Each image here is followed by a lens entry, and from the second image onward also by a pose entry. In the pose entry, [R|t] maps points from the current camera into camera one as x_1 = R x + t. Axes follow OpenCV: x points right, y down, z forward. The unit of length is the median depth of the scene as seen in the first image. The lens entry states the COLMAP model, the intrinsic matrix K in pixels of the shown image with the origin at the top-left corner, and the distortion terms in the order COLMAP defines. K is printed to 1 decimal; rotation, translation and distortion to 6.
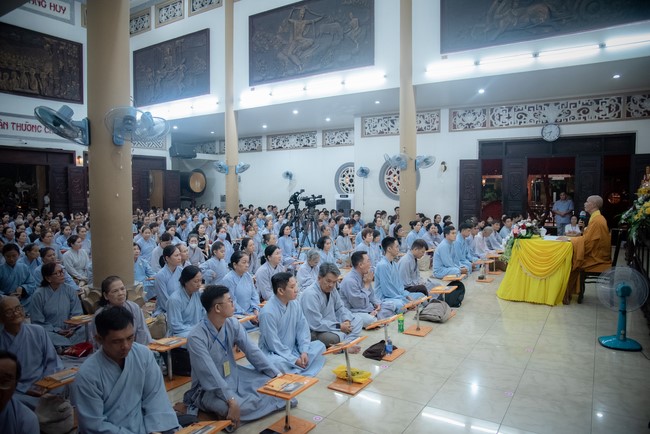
lens RADIAL K [[459.1, 0, 334.7], [0, 459.1, 224.8], [0, 0, 1]] dist [-0.111230, 0.056592]
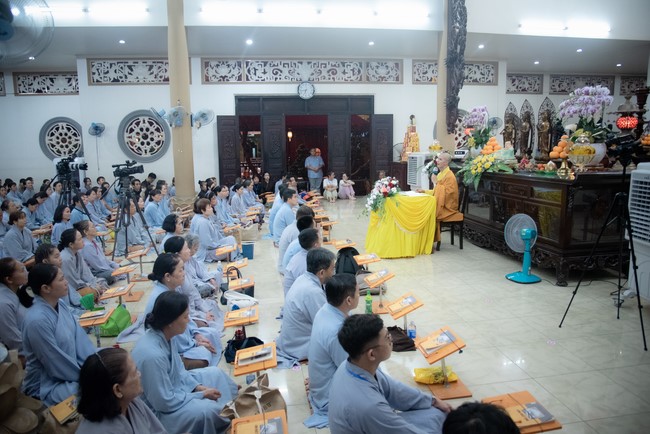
lens RADIAL K [[459.1, 0, 323.4], [0, 459.1, 215.4], [0, 0, 1]] dist [-0.111230, 0.056592]
pose [[0.733541, -0.112815, 0.670217, -0.212352], [0.064649, 0.993238, 0.096431, -0.018978], [-0.676563, -0.027408, 0.735874, 0.187193]]
